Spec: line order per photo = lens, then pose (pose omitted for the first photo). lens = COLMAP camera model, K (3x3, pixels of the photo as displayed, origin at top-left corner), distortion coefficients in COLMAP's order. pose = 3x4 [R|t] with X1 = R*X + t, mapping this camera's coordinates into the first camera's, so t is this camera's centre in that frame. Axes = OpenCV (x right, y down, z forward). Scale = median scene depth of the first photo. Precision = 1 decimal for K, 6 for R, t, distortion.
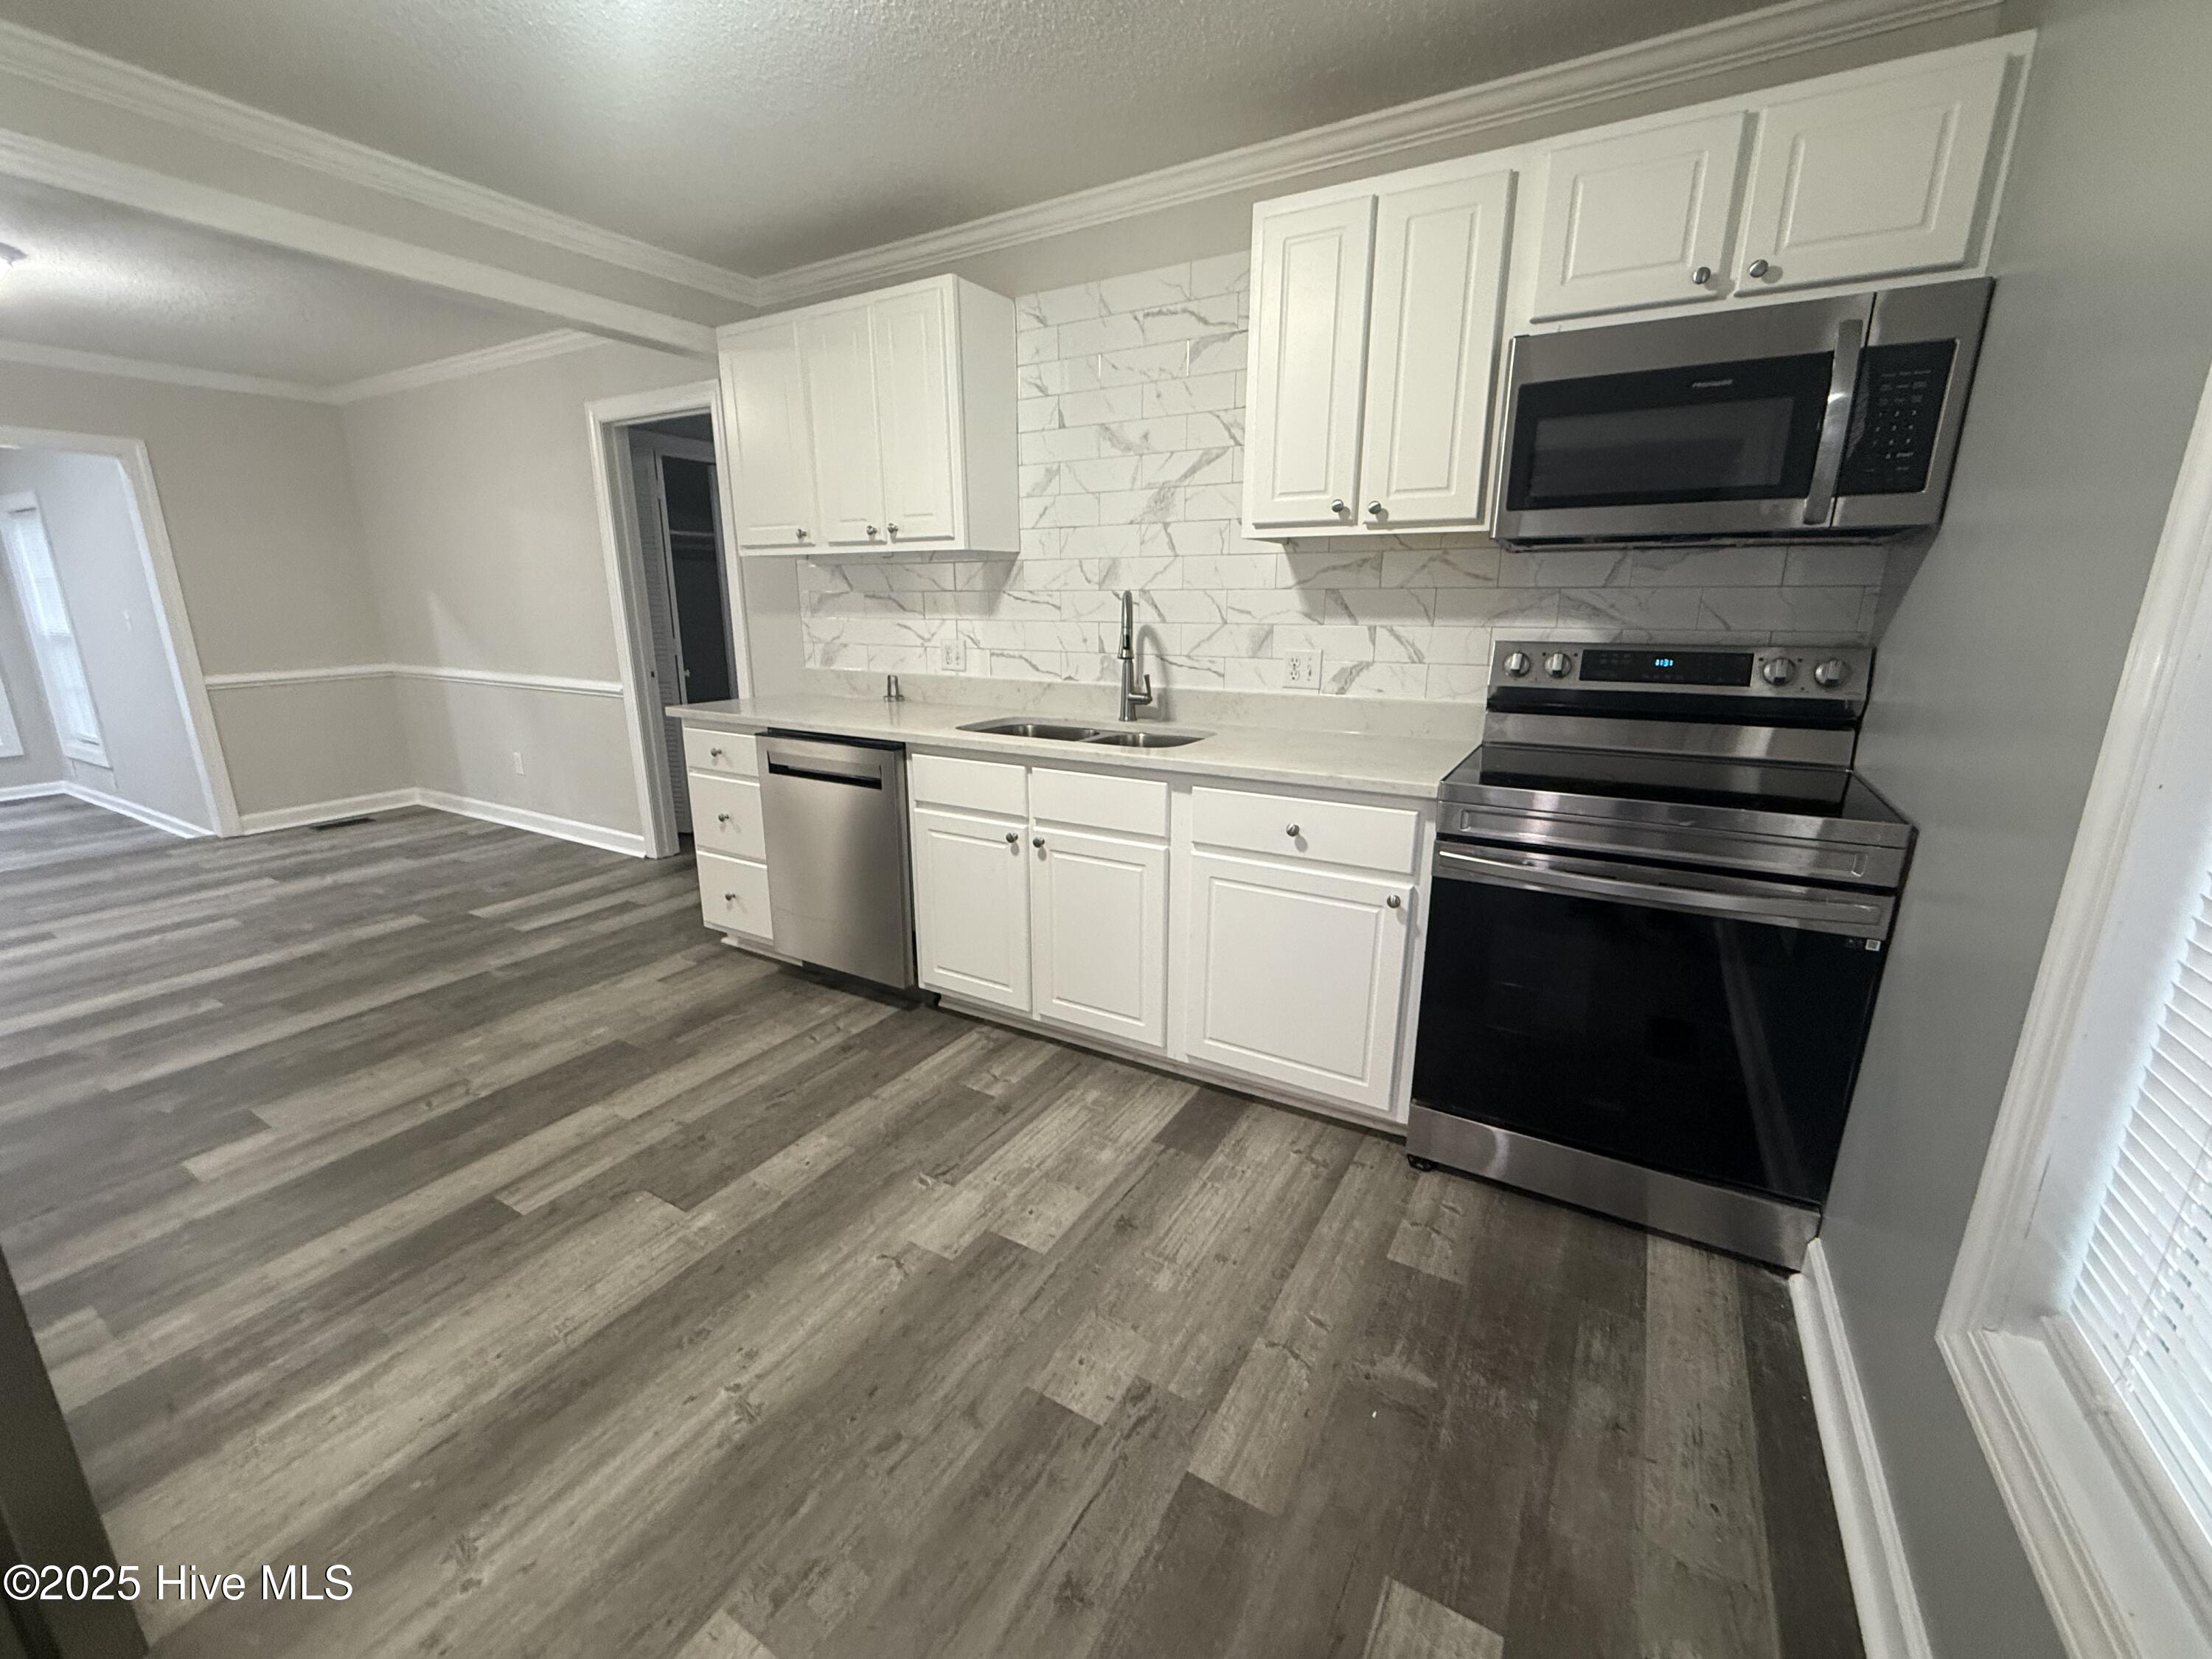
lens RADIAL K [[891.0, 0, 1106.0], [0, 891.0, 829.5], [0, 0, 1]] dist [-0.002063, -0.000190]
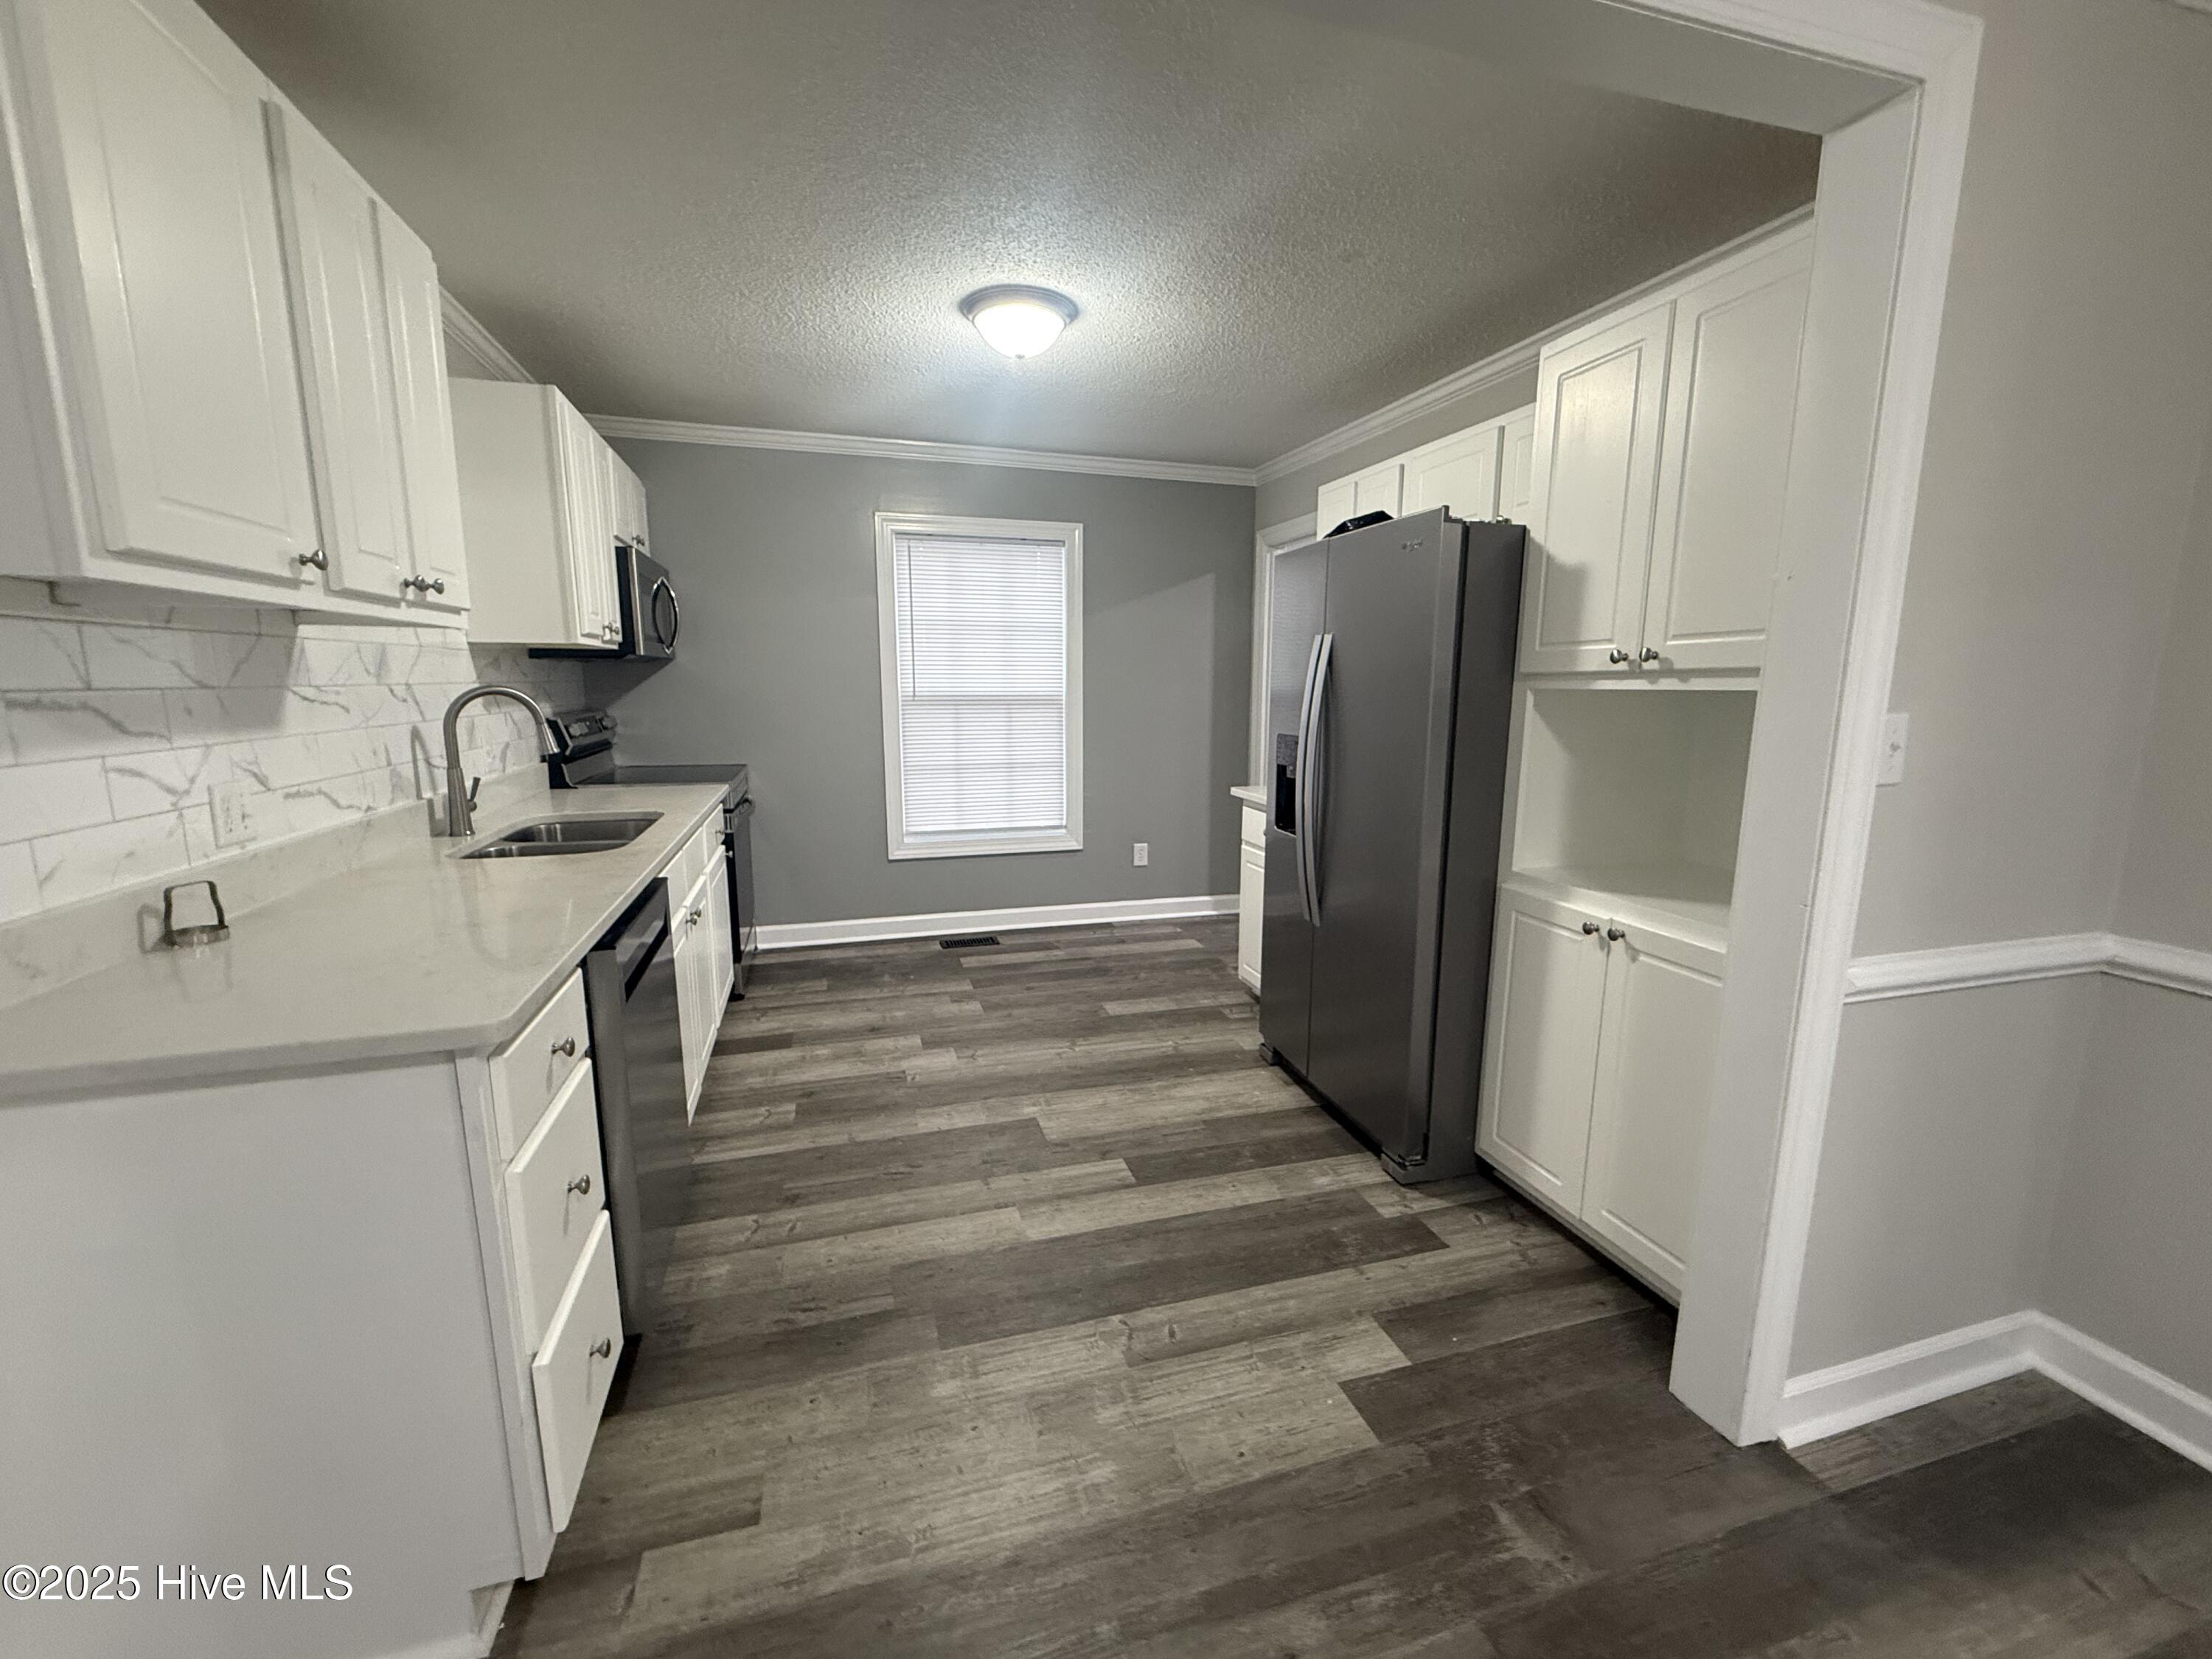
lens RADIAL K [[906.9, 0, 1110.3], [0, 906.9, 828.4], [0, 0, 1]] dist [0.000079, -0.000068]
pose [[-0.739089, -0.110416, 0.664496, -1.344996], [0.170516, 0.923677, 0.343140, -0.429098], [-0.651668, 0.366919, -0.663852, 1.569873]]
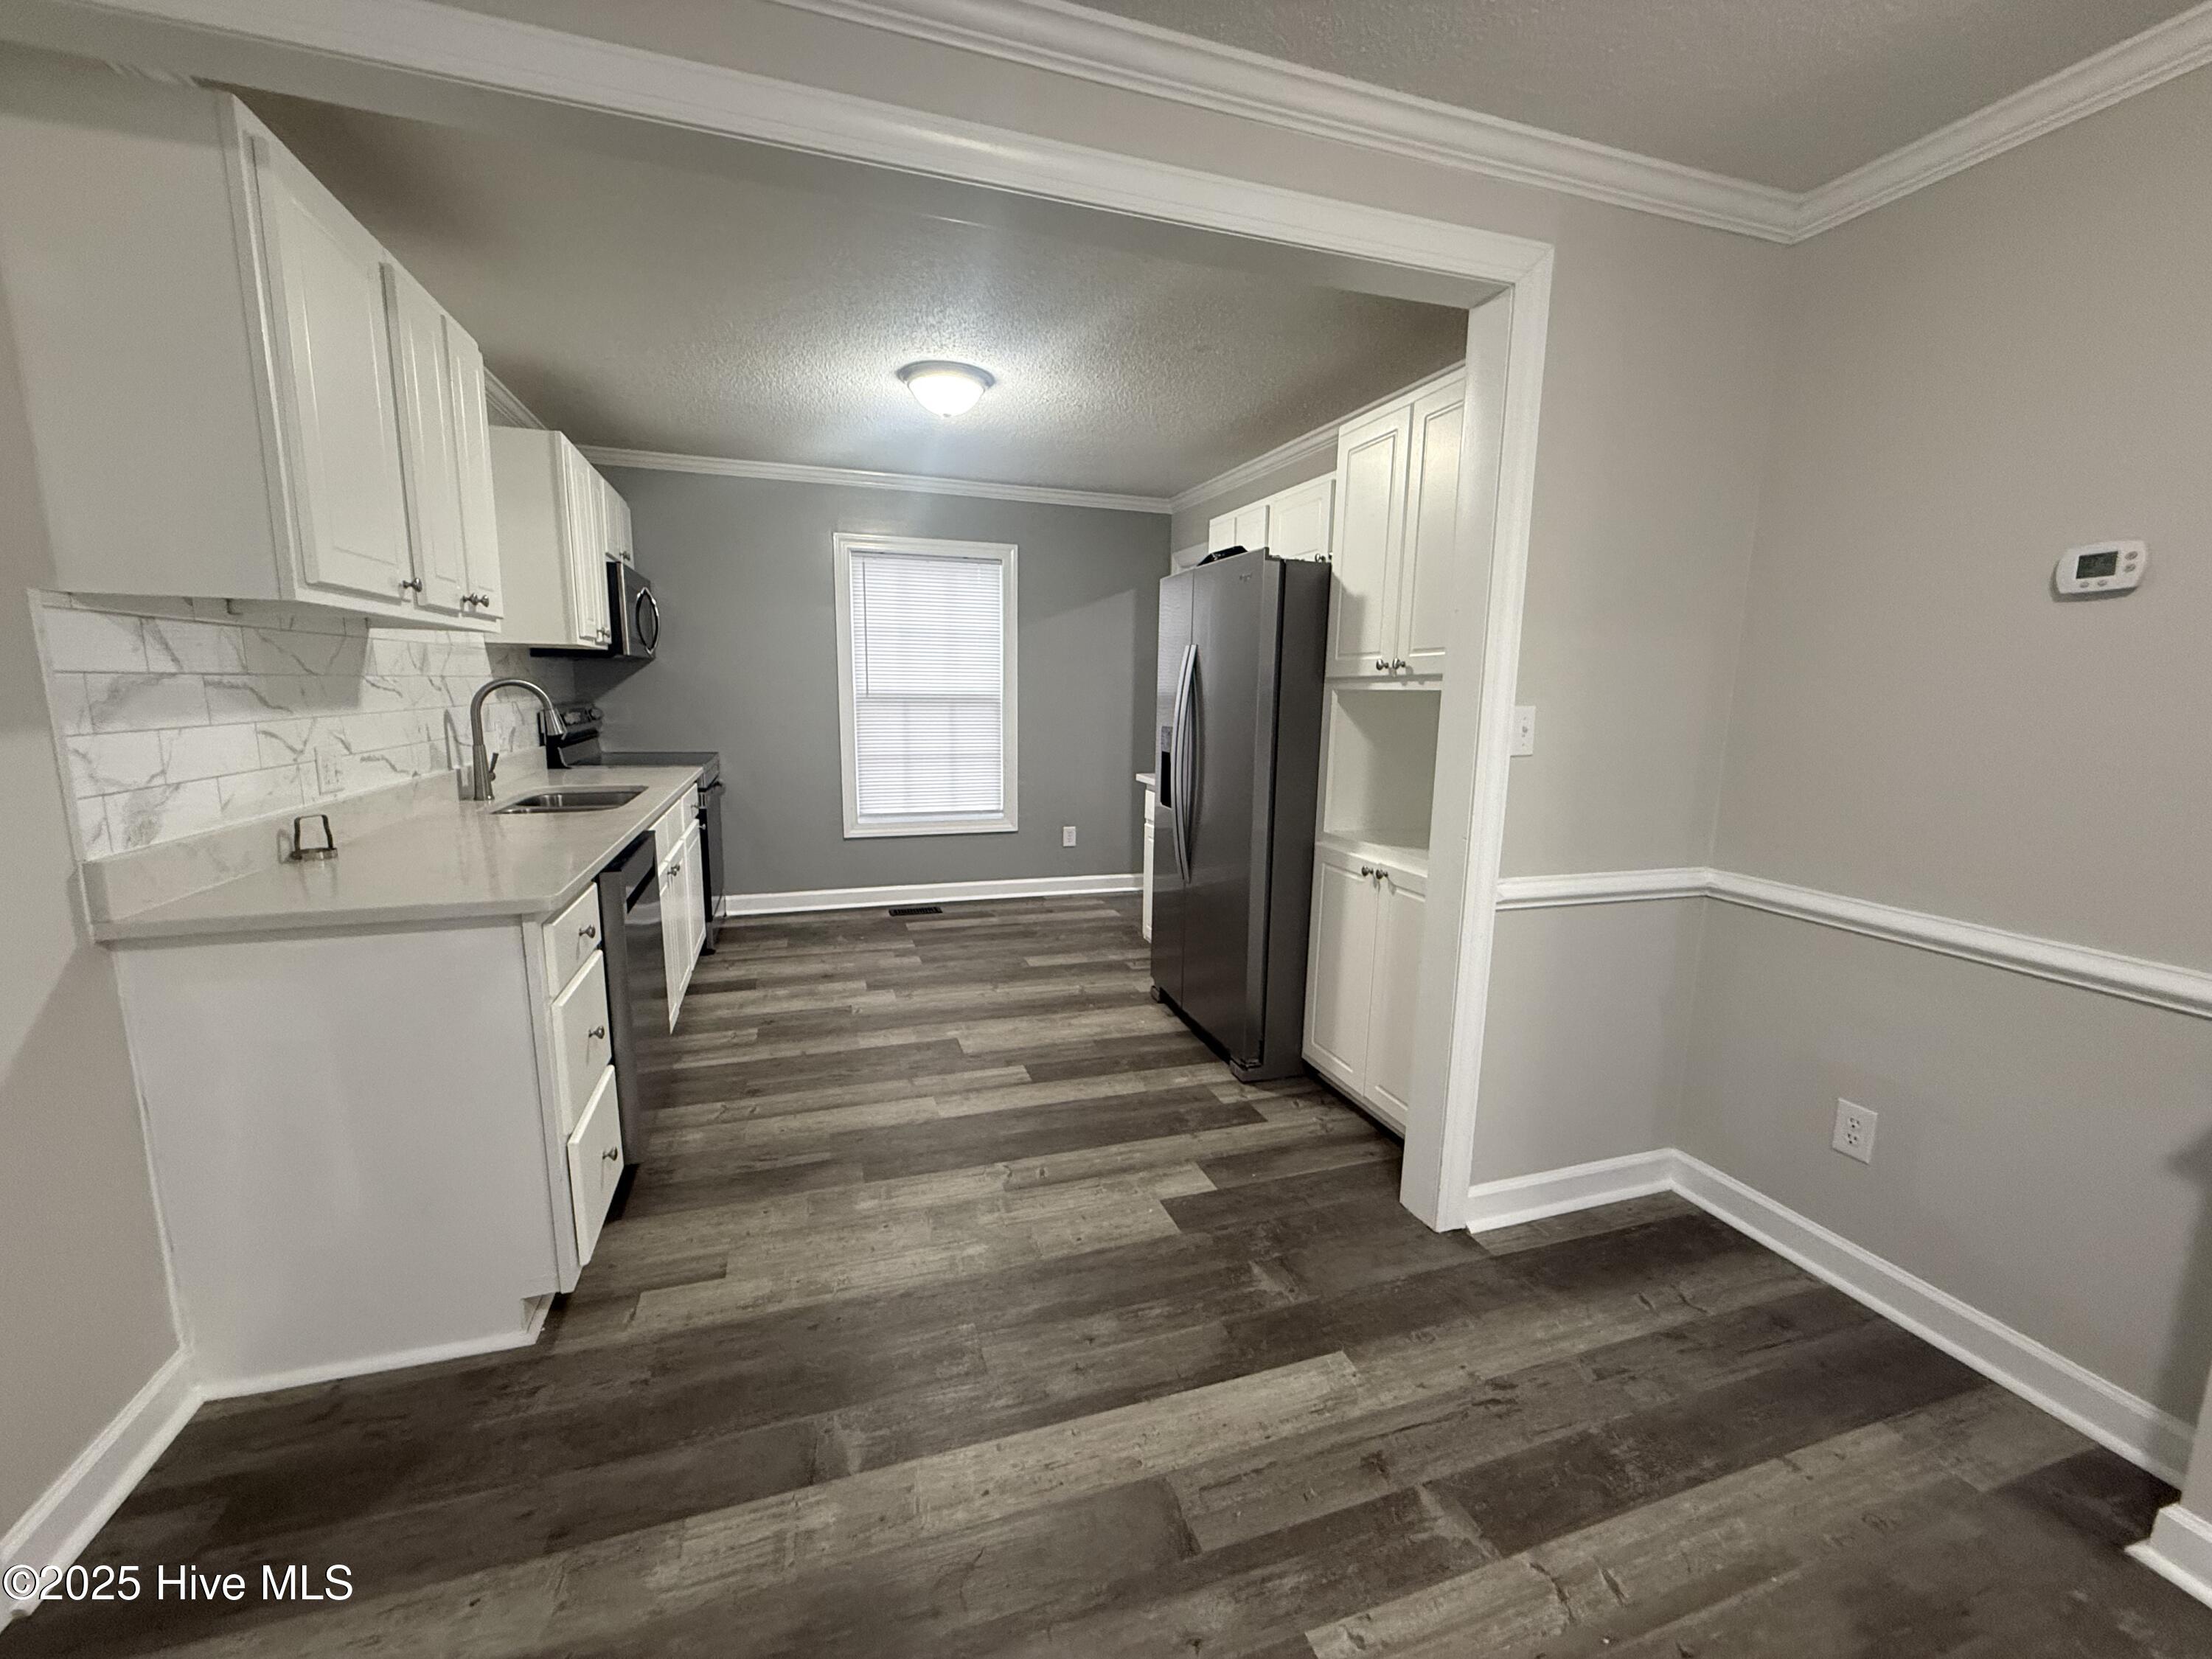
lens RADIAL K [[891.0, 0, 1106.0], [0, 891.0, 829.5], [0, 0, 1]] dist [-0.002063, -0.000190]
pose [[-0.758622, -0.113839, 0.641508, -1.606556], [0.153837, 0.925480, 0.346153, -0.454704], [-0.633109, 0.361287, -0.684577, 1.699062]]
